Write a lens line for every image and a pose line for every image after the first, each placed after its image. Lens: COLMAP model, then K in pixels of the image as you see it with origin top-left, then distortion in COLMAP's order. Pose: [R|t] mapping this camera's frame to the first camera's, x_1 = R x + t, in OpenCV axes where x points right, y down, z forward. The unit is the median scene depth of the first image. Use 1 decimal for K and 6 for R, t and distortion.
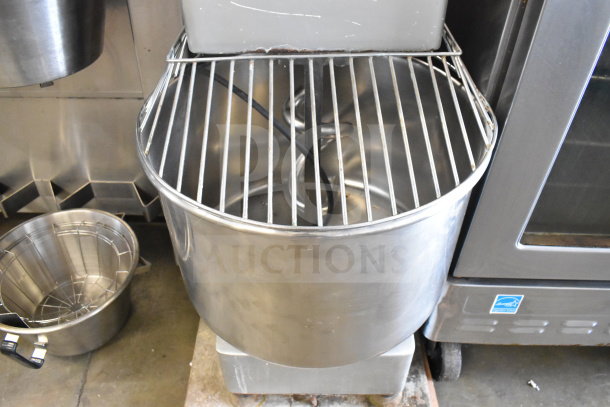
lens RADIAL K [[472.1, 0, 305.1], [0, 472.1, 212.2], [0, 0, 1]] dist [-0.087240, -0.000464]
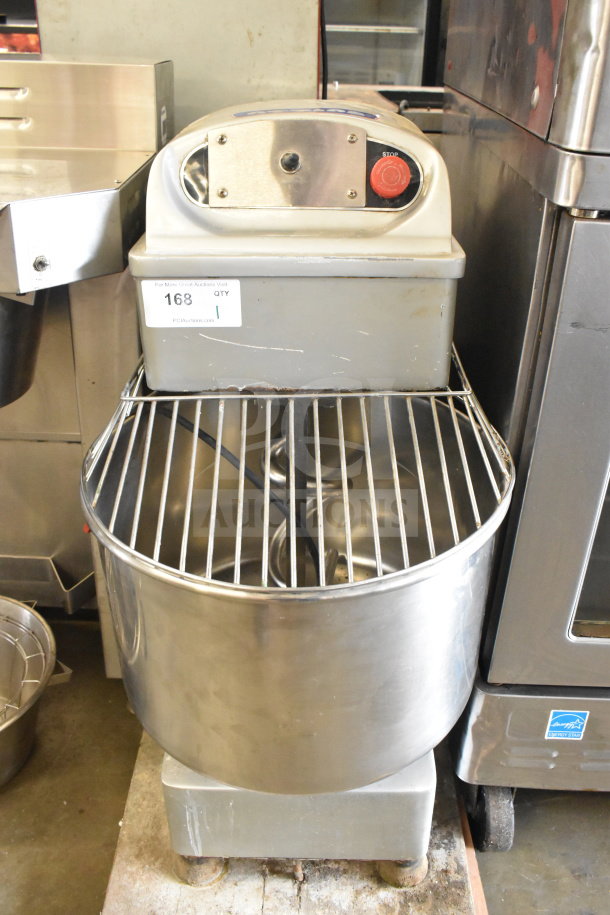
lens RADIAL K [[790.9, 0, 304.1], [0, 790.9, 474.5], [0, 0, 1]] dist [-0.074113, 0.002536]
pose [[0.999924, 0.009593, -0.007780, 0.032478], [-0.010967, 0.979325, -0.201995, 0.064450], [0.005681, 0.202065, 0.979356, -0.256009]]
